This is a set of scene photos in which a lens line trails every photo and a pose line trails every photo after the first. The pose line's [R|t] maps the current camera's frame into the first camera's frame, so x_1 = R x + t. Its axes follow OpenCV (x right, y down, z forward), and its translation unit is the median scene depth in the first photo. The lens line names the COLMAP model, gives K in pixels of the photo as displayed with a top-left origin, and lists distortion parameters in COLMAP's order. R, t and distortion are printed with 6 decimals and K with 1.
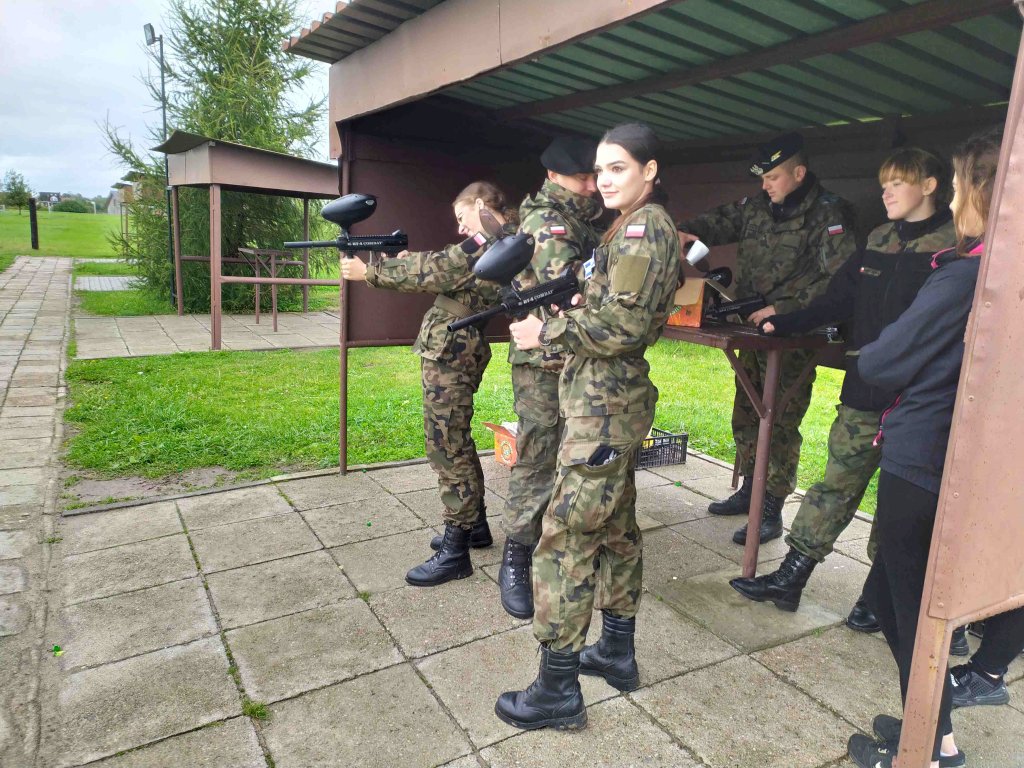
lens RADIAL K [[750.5, 0, 512.6], [0, 750.5, 350.5], [0, 0, 1]] dist [0.036301, -0.001451]
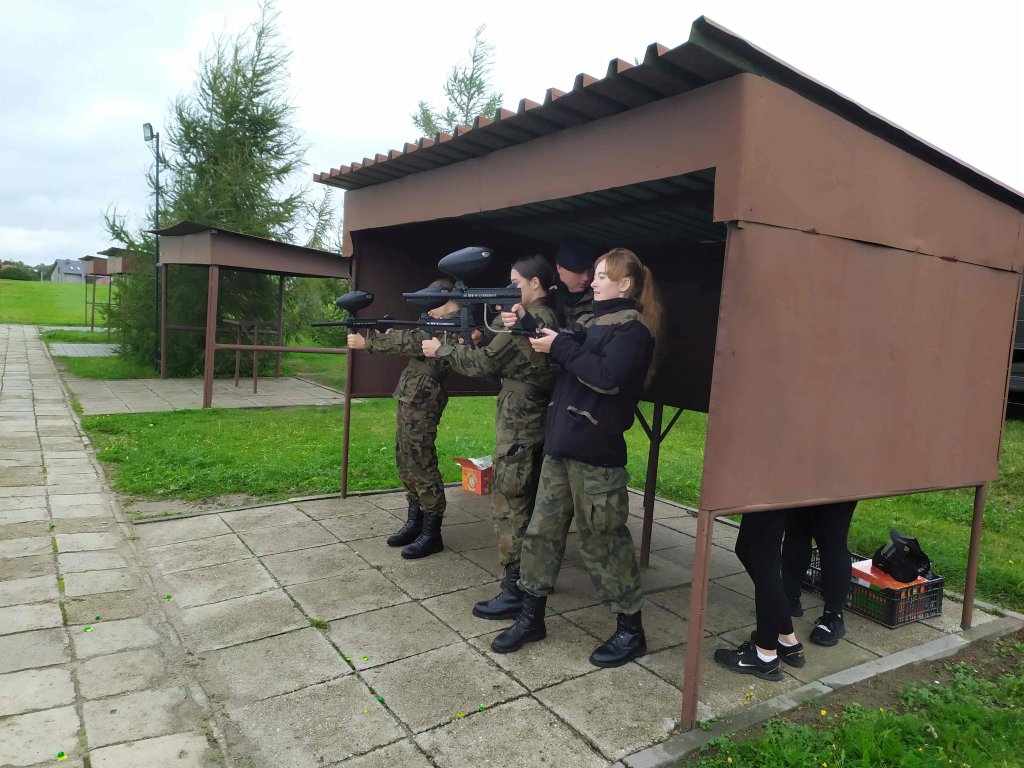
lens RADIAL K [[750.5, 0, 512.6], [0, 750.5, 350.5], [0, 0, 1]] dist [0.036301, -0.001451]
pose [[0.997226, 0.011625, 0.073523, -0.031477], [-0.004505, 0.995345, -0.096270, 0.032925], [-0.074300, 0.095672, 0.992636, -0.275543]]
